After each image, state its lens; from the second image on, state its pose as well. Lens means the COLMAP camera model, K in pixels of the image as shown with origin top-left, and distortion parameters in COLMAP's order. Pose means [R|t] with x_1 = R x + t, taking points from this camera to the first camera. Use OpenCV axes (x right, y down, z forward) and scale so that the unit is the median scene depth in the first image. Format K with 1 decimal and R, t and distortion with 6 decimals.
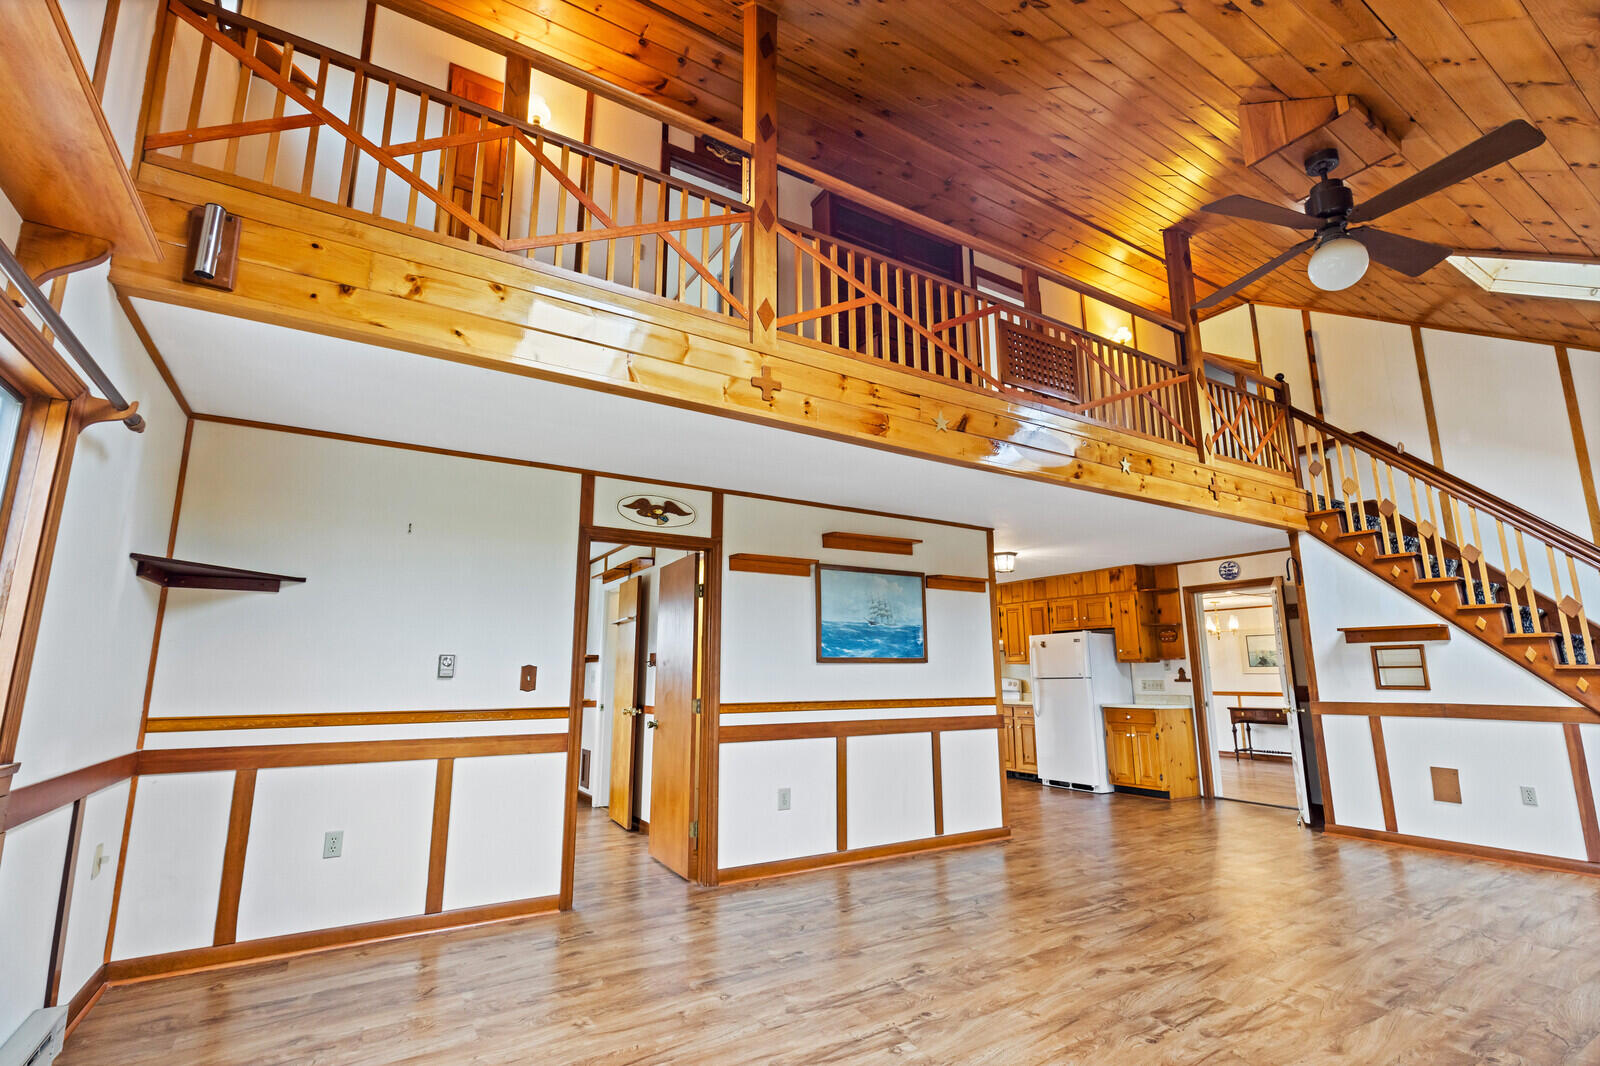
lens RADIAL K [[726.2, 0, 795.9], [0, 726.2, 536.3], [0, 0, 1]] dist [0.000766, 0.000433]
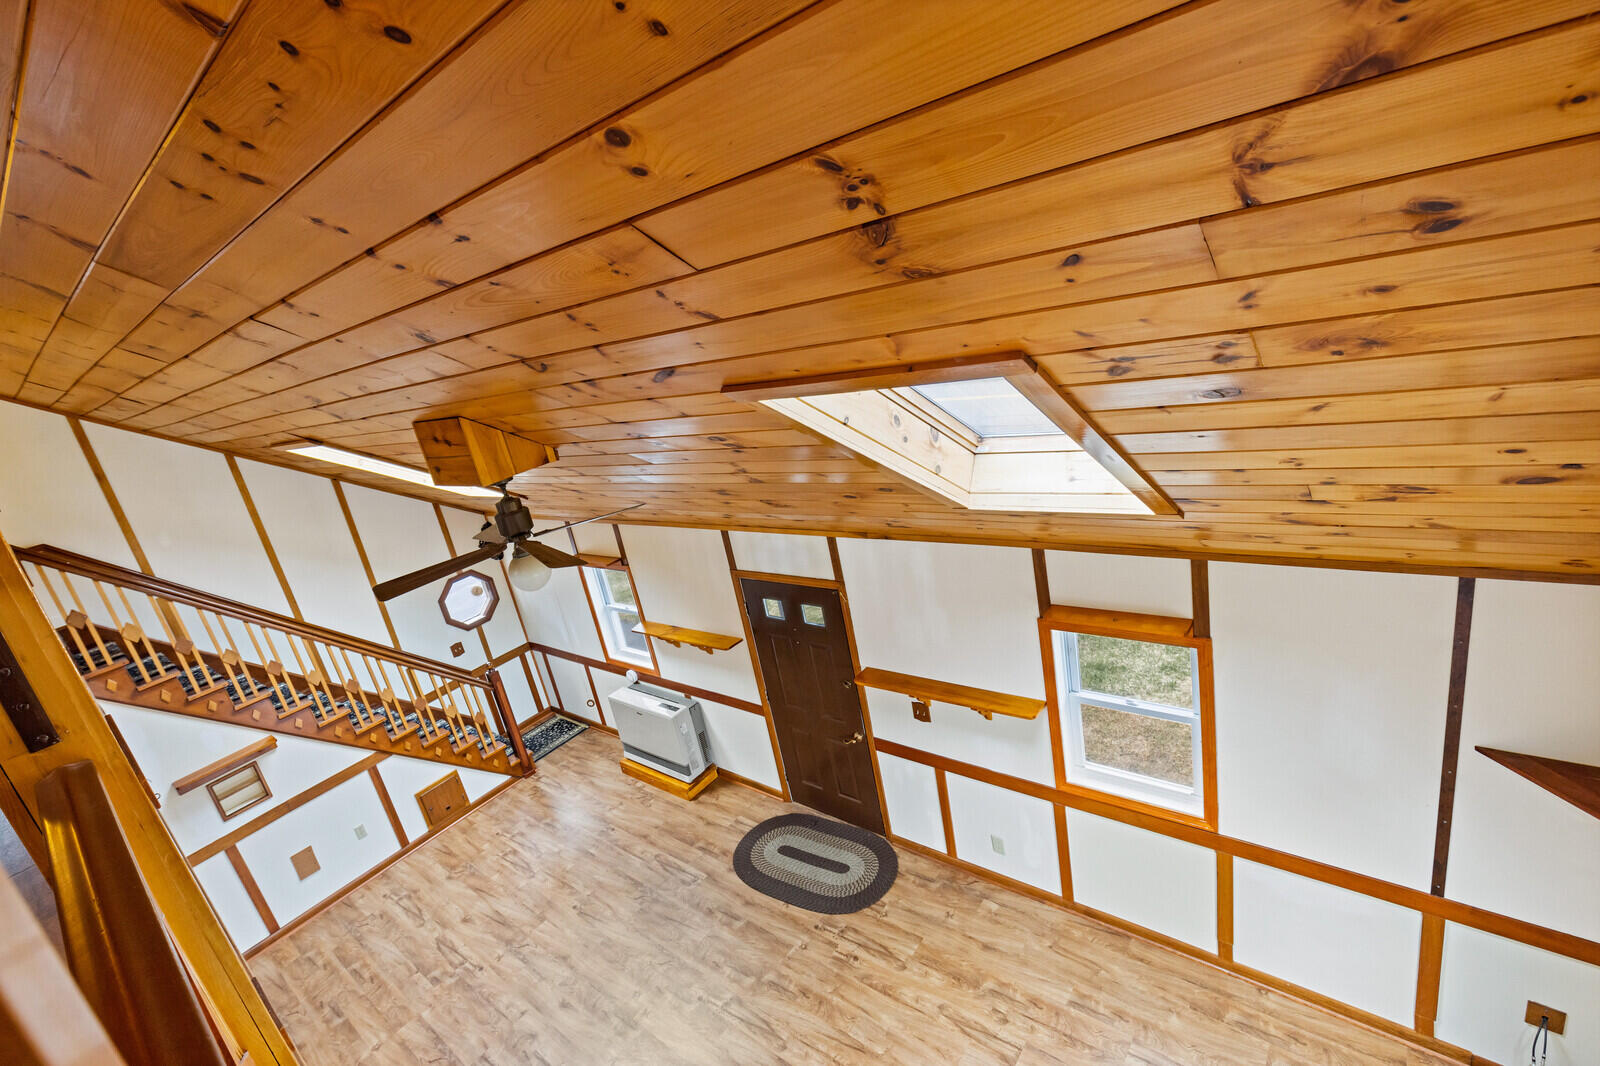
lens RADIAL K [[726.2, 0, 793.8], [0, 726.2, 537.8], [0, 0, 1]] dist [0.000766, 0.000433]
pose [[-0.303958, -0.230960, 0.924266, -0.268219], [0.015506, 0.968841, 0.247199, -0.406613], [-0.952559, 0.089470, -0.290906, 0.526558]]
